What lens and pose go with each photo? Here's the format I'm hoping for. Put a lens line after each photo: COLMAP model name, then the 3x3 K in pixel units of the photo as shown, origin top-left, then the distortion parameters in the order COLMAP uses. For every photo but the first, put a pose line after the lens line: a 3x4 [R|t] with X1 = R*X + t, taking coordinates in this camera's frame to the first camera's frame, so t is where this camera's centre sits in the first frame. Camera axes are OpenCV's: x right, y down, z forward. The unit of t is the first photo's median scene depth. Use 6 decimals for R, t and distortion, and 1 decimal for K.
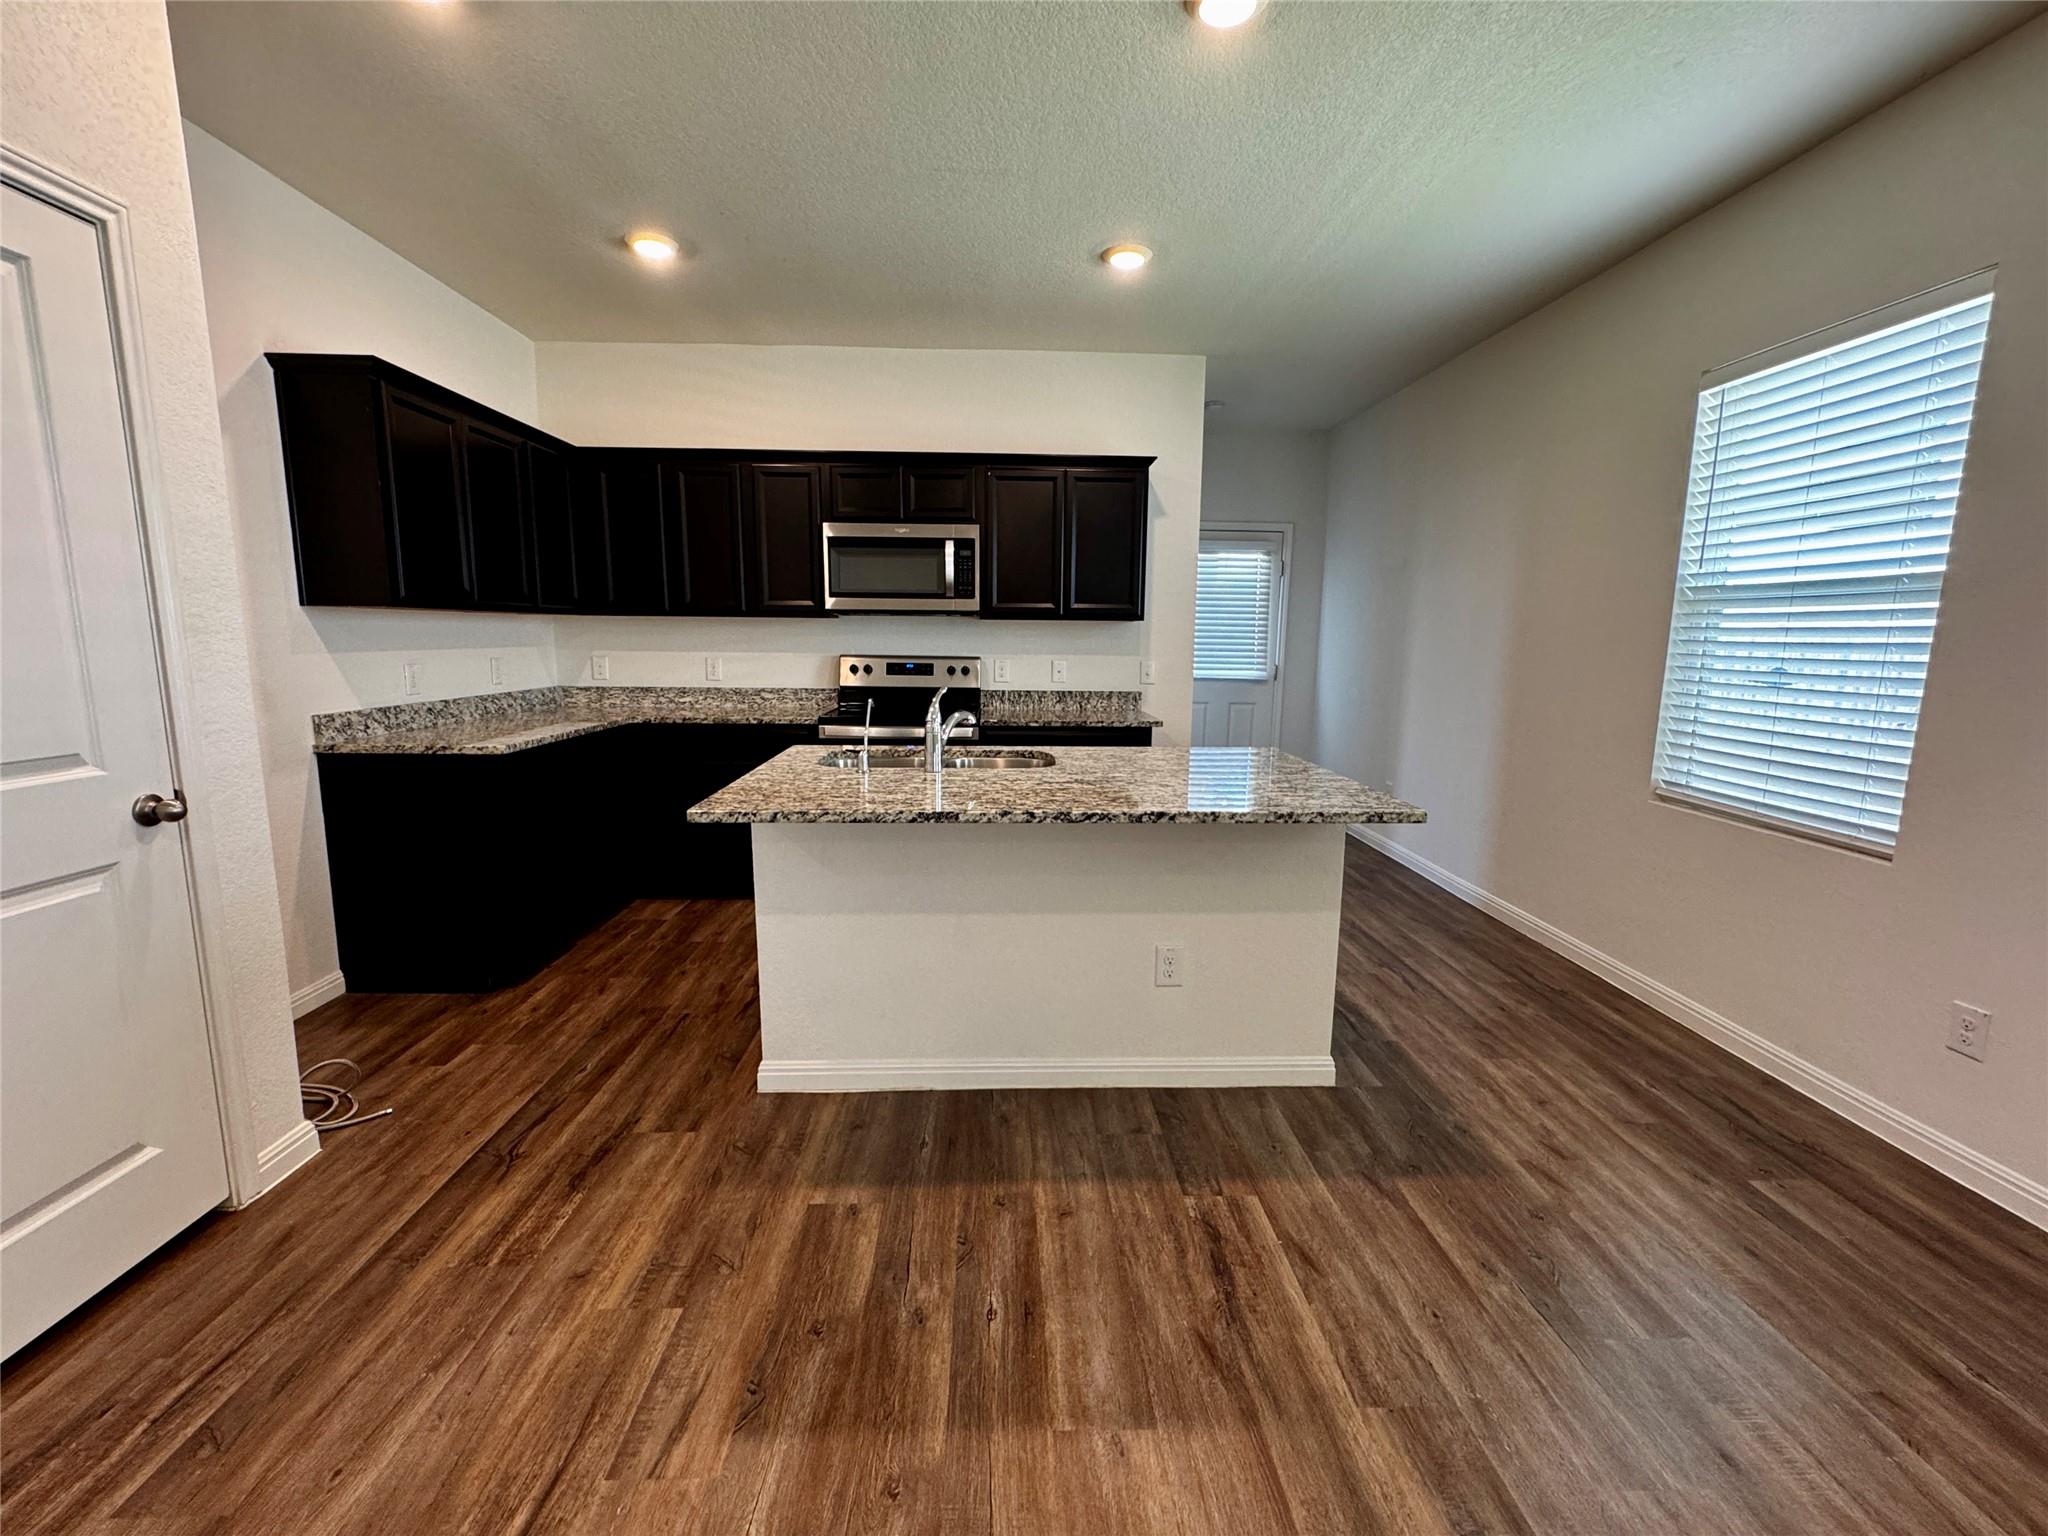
lens RADIAL K [[820.8, 0, 1014.5], [0, 820.8, 802.1], [0, 0, 1]] dist [-0.001573, -0.000231]
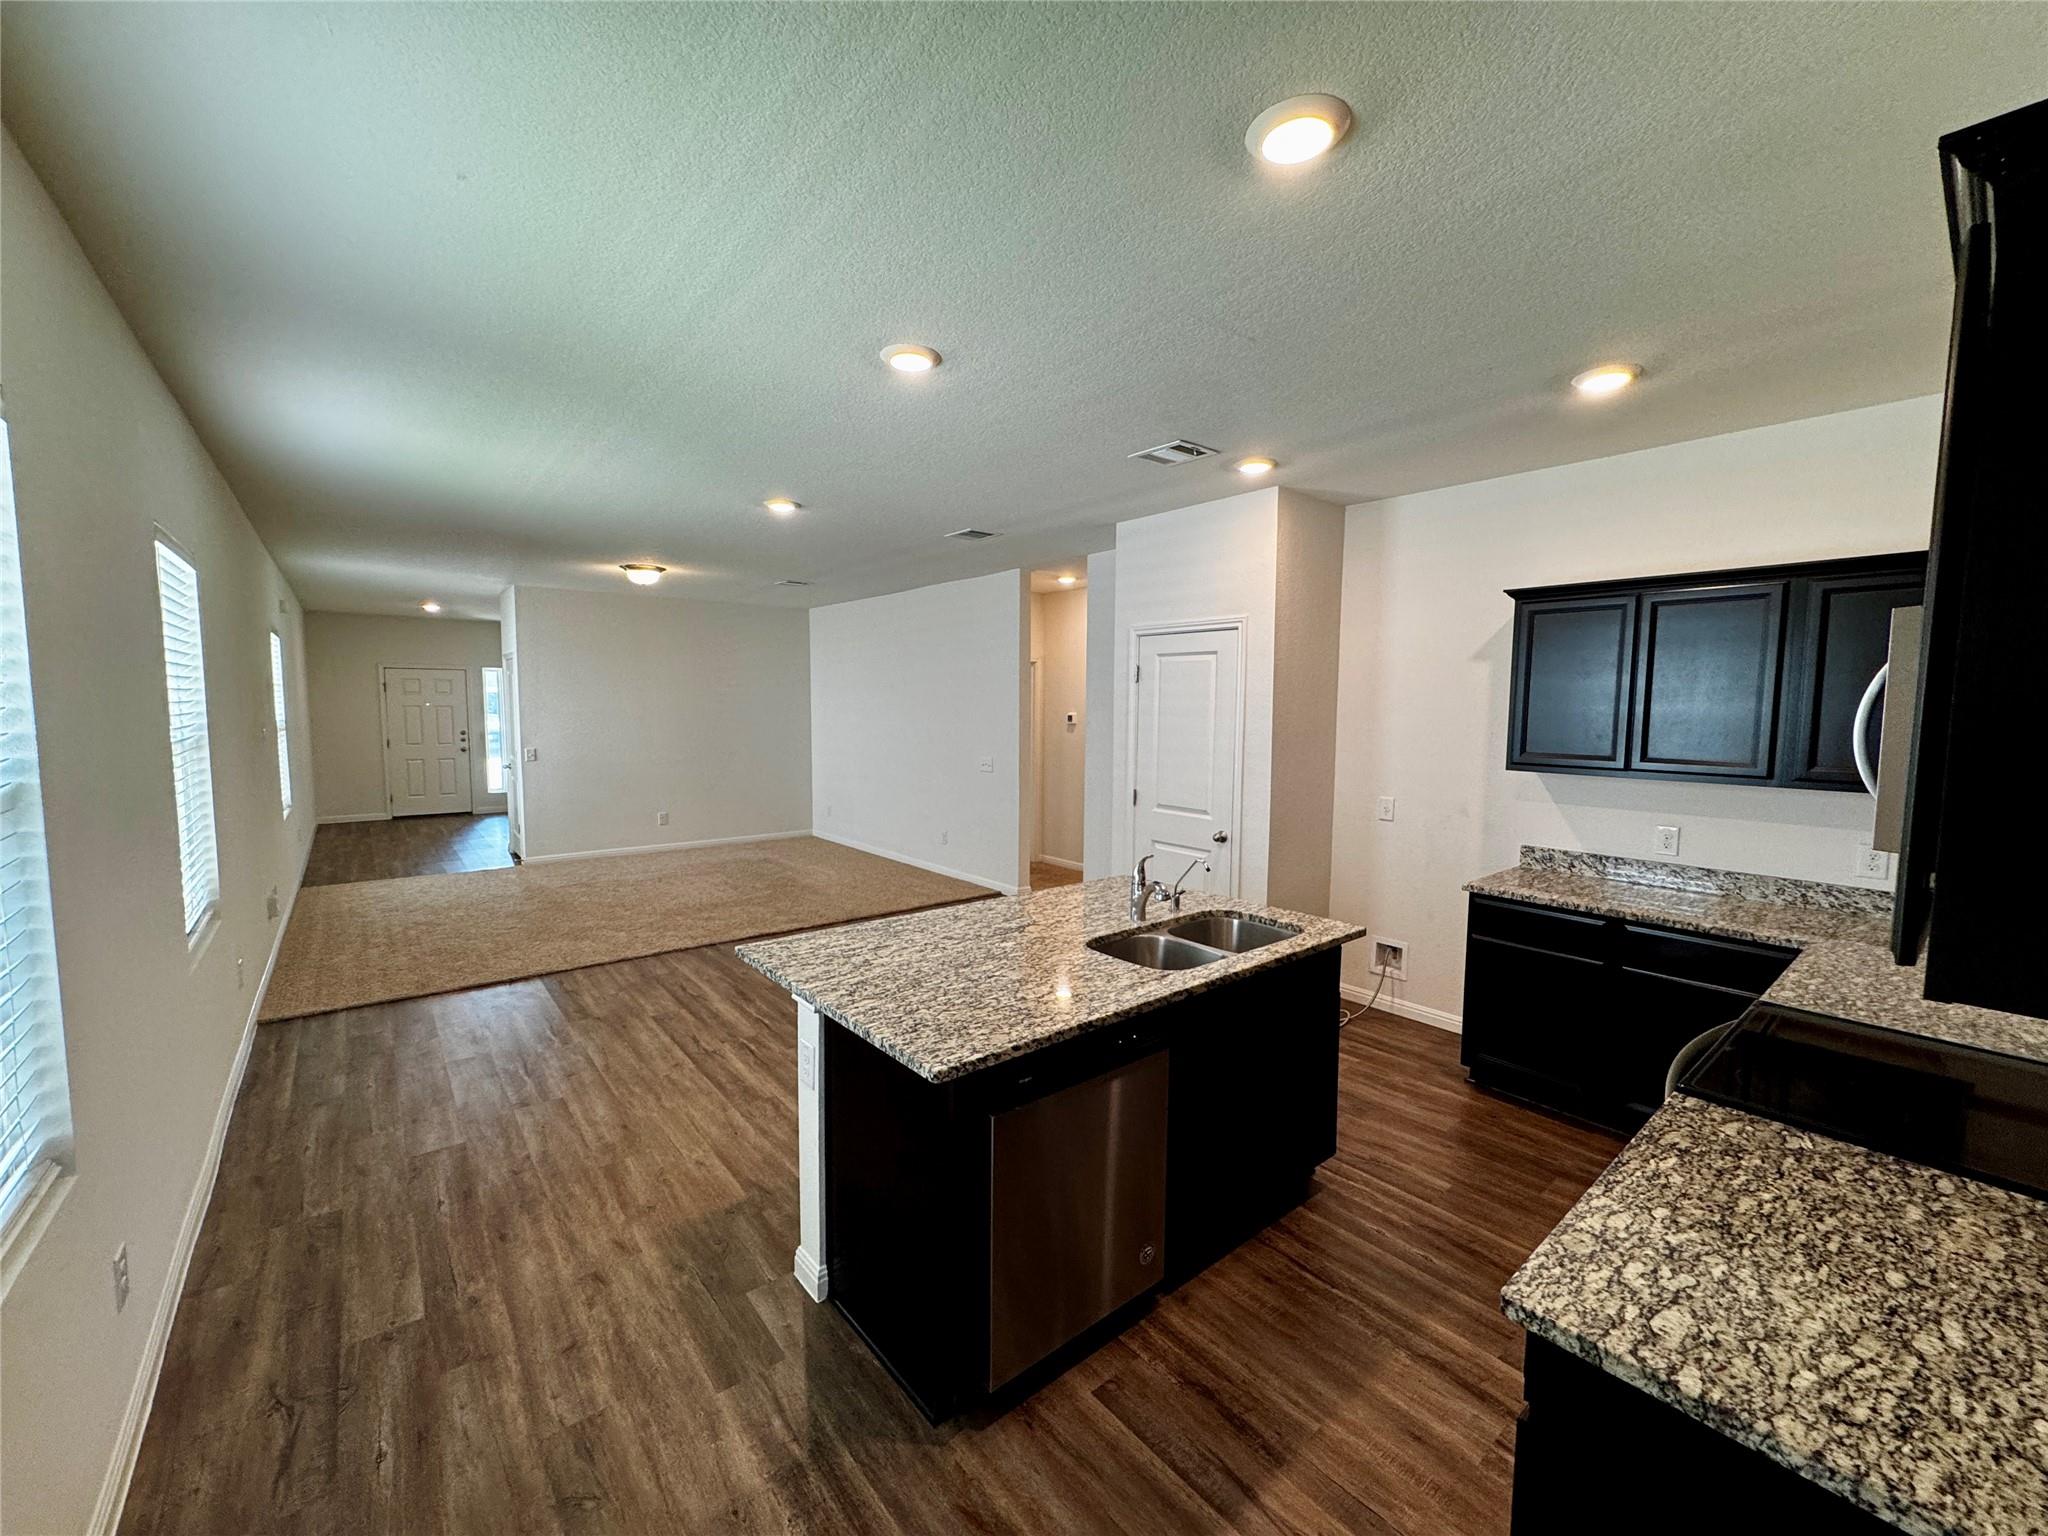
lens RADIAL K [[814.2, 0, 1024.0], [0, 814.2, 768.0], [0, 0, 1]] dist [0.000362, -0.000065]
pose [[-0.779997, 0.031837, -0.624973, 0.560375], [-0.145448, 0.962131, 0.230539, -0.363827], [0.608646, 0.270721, -0.745828, 1.265143]]
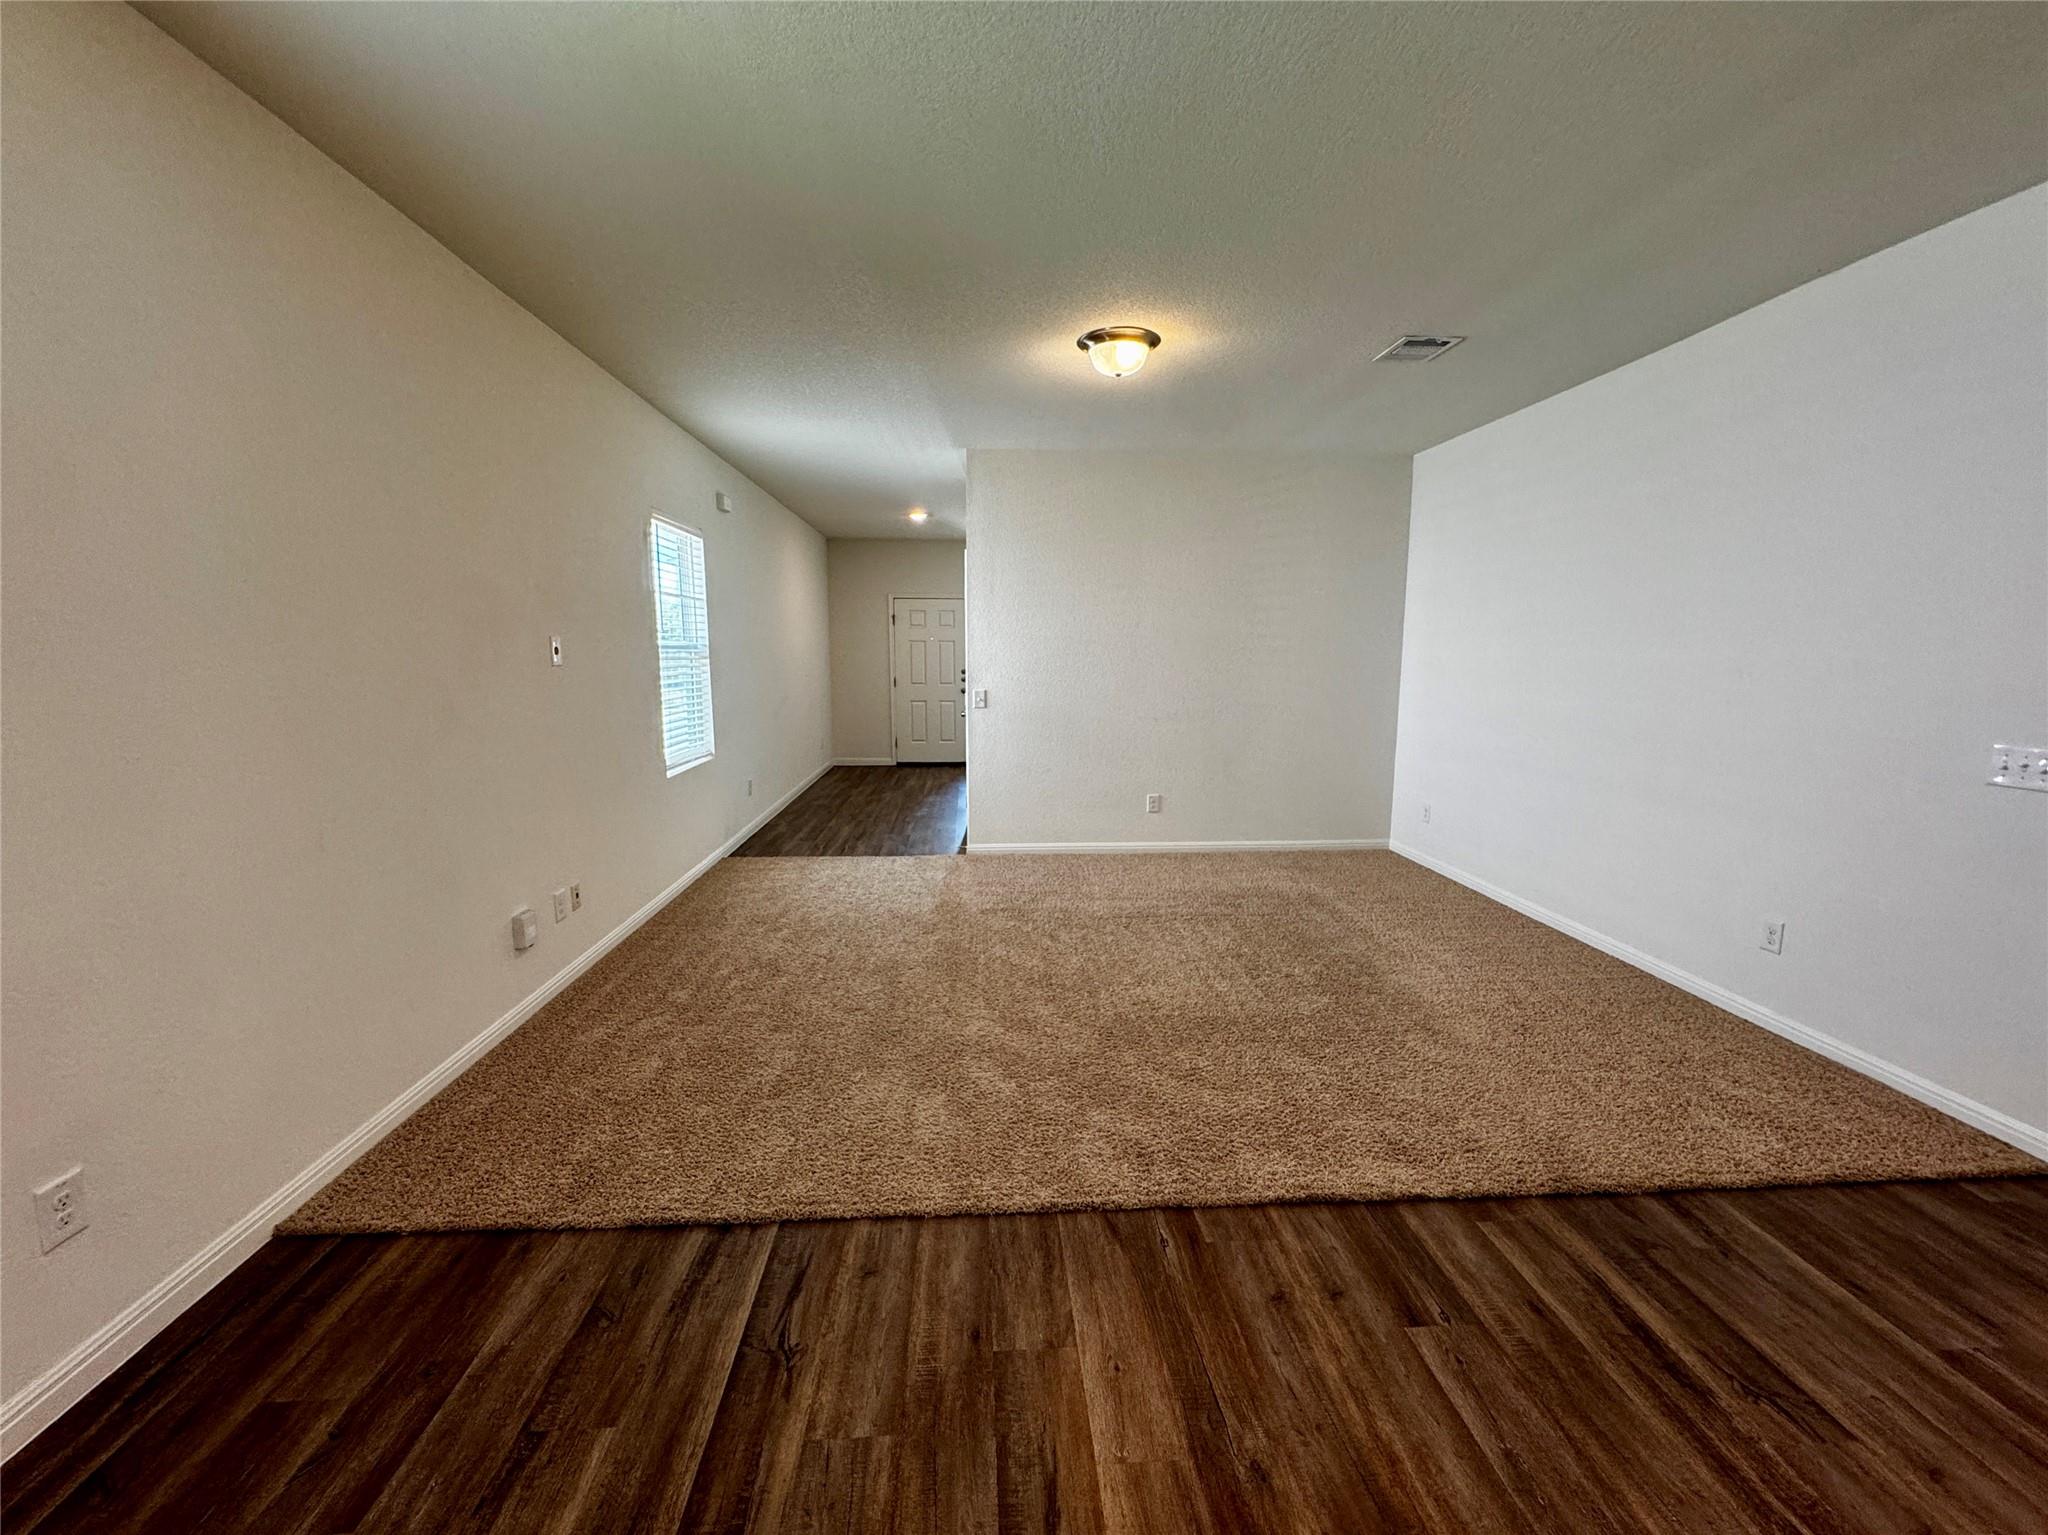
lens RADIAL K [[814.2, 0, 1024.0], [0, 814.2, 767.5], [0, 0, 1]] dist [0.000362, -0.000065]
pose [[-0.998837, -0.008921, -0.047391, 0.191332], [-0.024551, 0.939921, 0.340509, -0.080757], [0.041506, 0.341277, -0.939046, 0.221561]]
